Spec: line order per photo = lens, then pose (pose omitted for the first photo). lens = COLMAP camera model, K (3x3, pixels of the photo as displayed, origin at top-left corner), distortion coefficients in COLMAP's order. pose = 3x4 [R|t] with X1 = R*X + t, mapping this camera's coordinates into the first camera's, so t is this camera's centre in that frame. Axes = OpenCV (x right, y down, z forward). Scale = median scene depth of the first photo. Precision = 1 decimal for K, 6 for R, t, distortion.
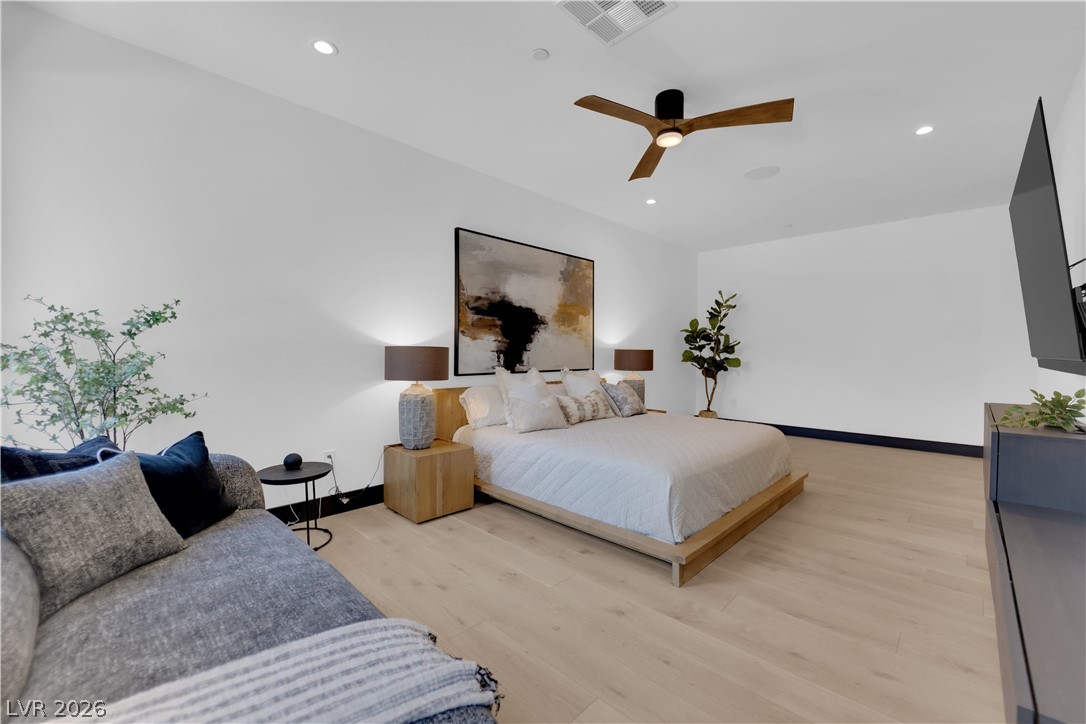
lens RADIAL K [[440.9, 0, 538.8], [0, 440.9, 364.9], [0, 0, 1]] dist [-0.011241, -0.000416]
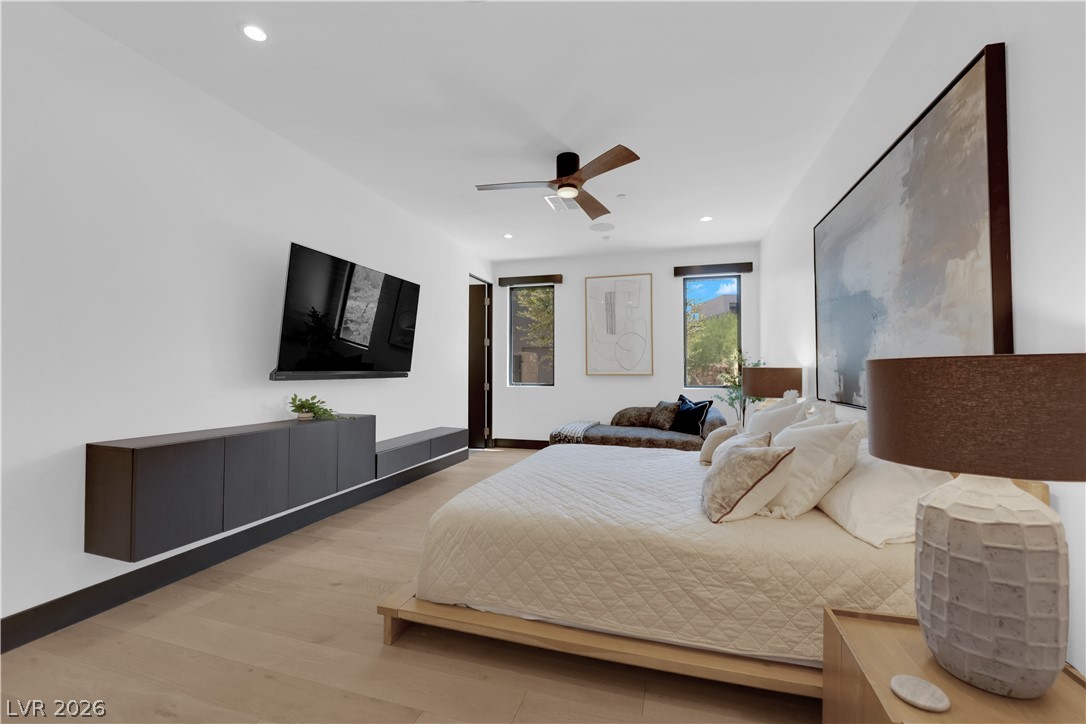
lens RADIAL K [[440.9, 0, 544.3], [0, 440.9, 359.4], [0, 0, 1]] dist [-0.011241, -0.000416]
pose [[-0.881636, -0.020072, -0.471504, 0.581483], [-0.021992, 0.999757, -0.001440, -0.035470], [0.471418, 0.009100, -0.881863, 1.293302]]
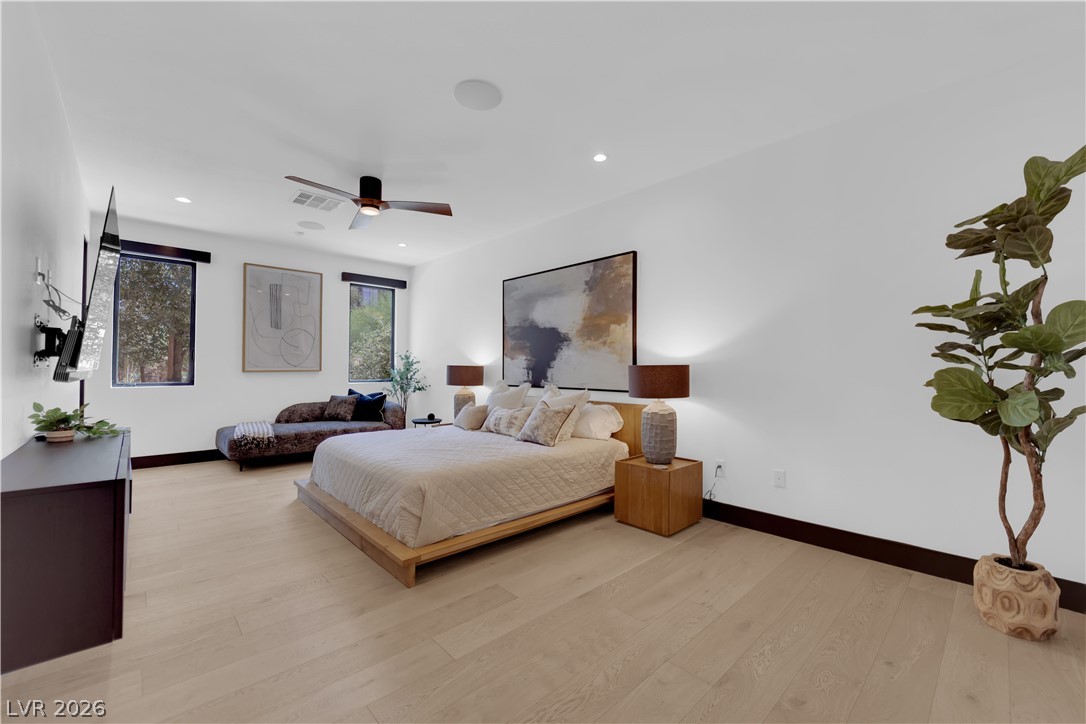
lens RADIAL K [[440.9, 0, 548.4], [0, 440.9, 360.6], [0, 0, 1]] dist [-0.011241, -0.000416]
pose [[-0.025629, -0.023793, -0.999388, 1.042446], [-0.035941, 0.999092, -0.022864, -0.024887], [0.999025, 0.035333, -0.026461, 1.020807]]
